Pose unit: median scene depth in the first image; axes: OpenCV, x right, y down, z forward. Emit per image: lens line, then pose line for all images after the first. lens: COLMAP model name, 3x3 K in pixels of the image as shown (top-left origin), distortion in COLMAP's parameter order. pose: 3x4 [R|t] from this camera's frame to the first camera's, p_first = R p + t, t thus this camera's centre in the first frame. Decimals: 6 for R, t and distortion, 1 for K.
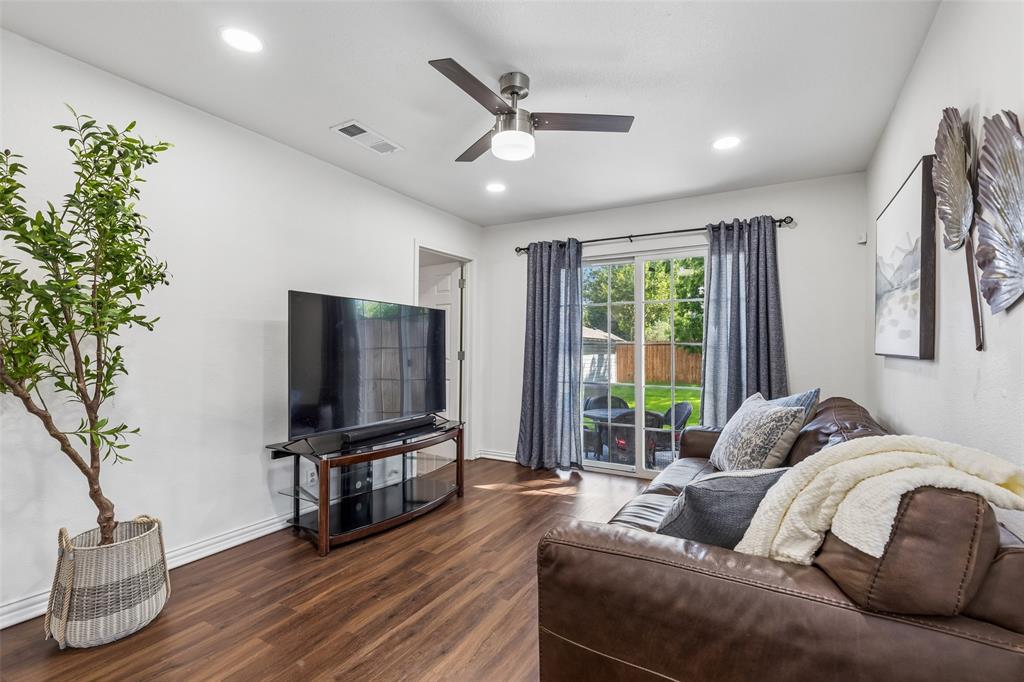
lens RADIAL K [[469.1, 0, 517.8], [0, 469.1, 343.9], [0, 0, 1]] dist [0.007213, -0.003333]
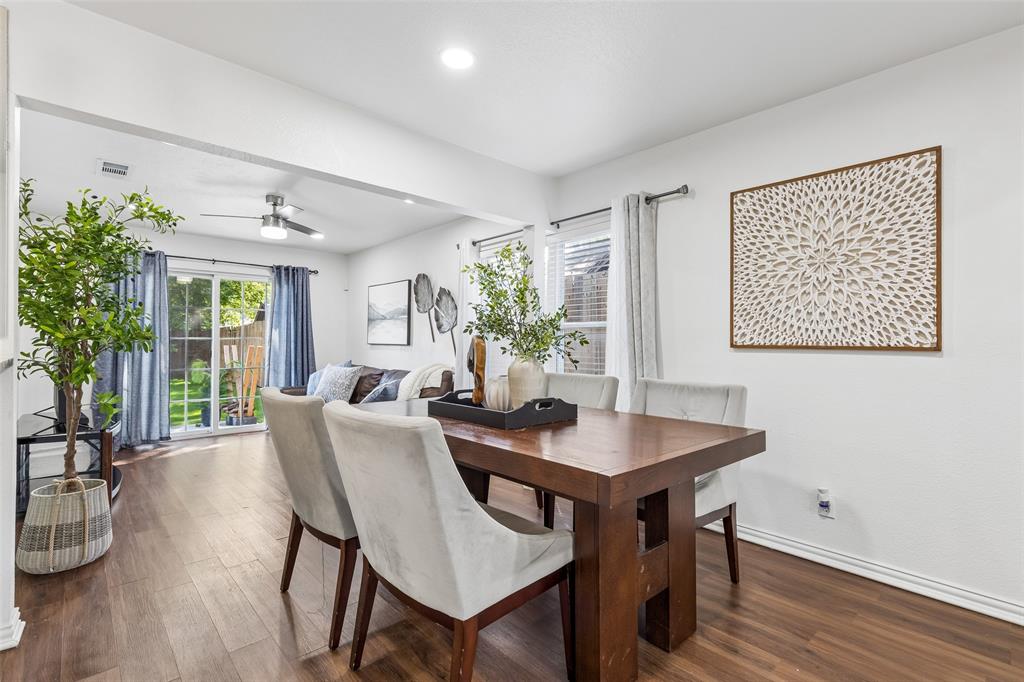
lens RADIAL K [[469.1, 0, 513.7], [0, 469.1, 338.4], [0, 0, 1]] dist [0.007213, -0.003333]
pose [[0.322145, 0.004744, 0.946678, -0.866266], [-0.004696, 0.999983, -0.003413, -0.001219], [-0.946679, -0.003346, 0.322162, -0.297346]]
